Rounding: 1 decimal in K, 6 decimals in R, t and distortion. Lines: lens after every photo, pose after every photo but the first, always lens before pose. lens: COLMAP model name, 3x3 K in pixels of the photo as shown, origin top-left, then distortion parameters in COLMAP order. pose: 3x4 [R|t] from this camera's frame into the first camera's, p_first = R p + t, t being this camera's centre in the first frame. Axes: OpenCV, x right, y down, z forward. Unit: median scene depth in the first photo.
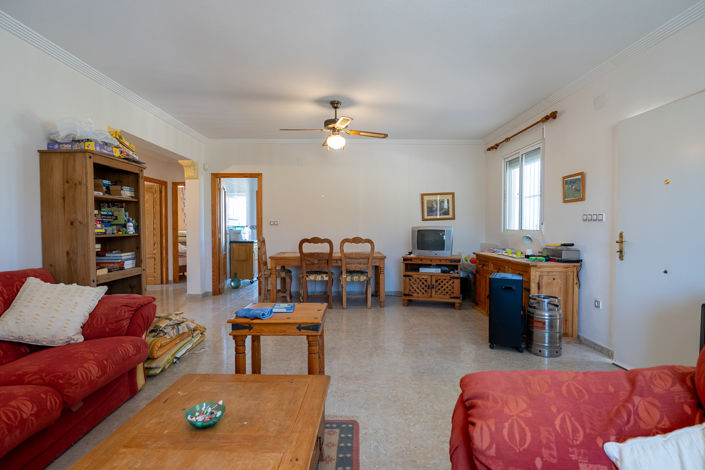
lens RADIAL K [[354.6, 0, 352.0], [0, 354.6, 232.1], [0, 0, 1]] dist [-0.002467, -0.000228]
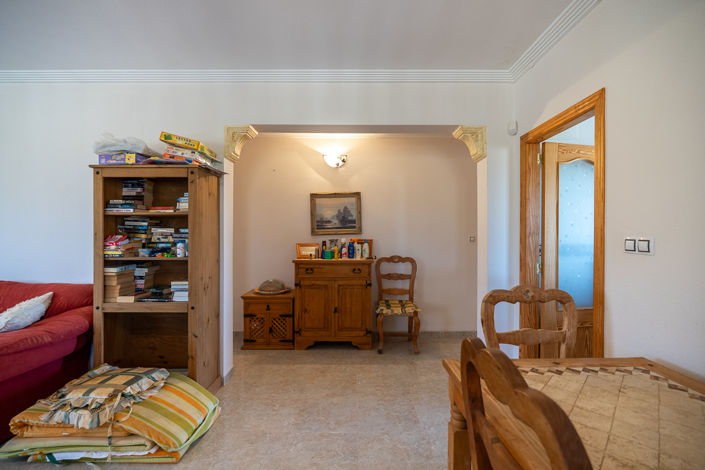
lens RADIAL K [[310.0, 0, 350.6], [0, 310.0, 236.4], [0, 0, 1]] dist [-0.009956, 0.000813]
pose [[-0.007340, 0.010143, -0.999922, 0.047036], [-0.018340, 0.999779, 0.010277, -0.056494], [0.999805, 0.018414, -0.007152, 1.405555]]
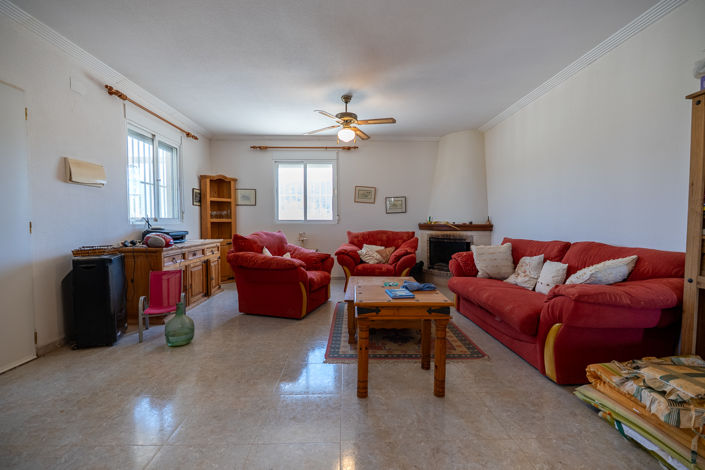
lens RADIAL K [[310.0, 0, 355.8], [0, 310.0, 235.3], [0, 0, 1]] dist [-0.009956, 0.000813]
pose [[-0.999696, 0.006429, -0.023814, -0.046064], [0.005040, 0.998306, 0.057955, 0.008160], [0.024146, 0.057817, -0.998035, 1.347362]]
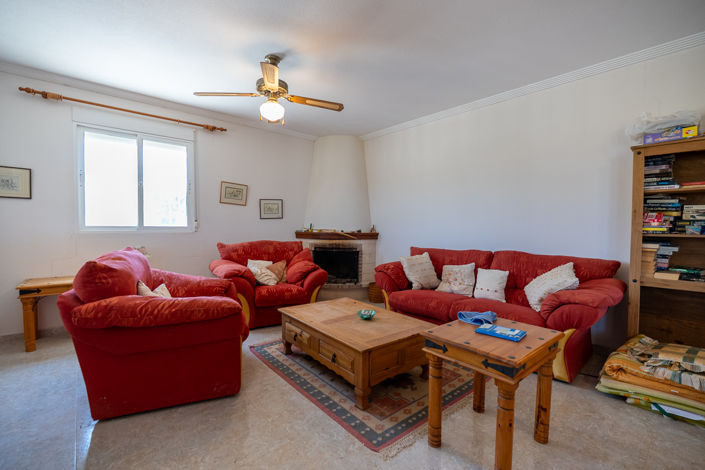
lens RADIAL K [[310.0, 0, 356.7], [0, 310.0, 235.7], [0, 0, 1]] dist [-0.009956, 0.000813]
pose [[-0.750576, 0.018602, -0.660522, 0.335661], [-0.017094, 0.998723, 0.047550, -0.010805], [0.660562, 0.046981, -0.749300, 0.953910]]
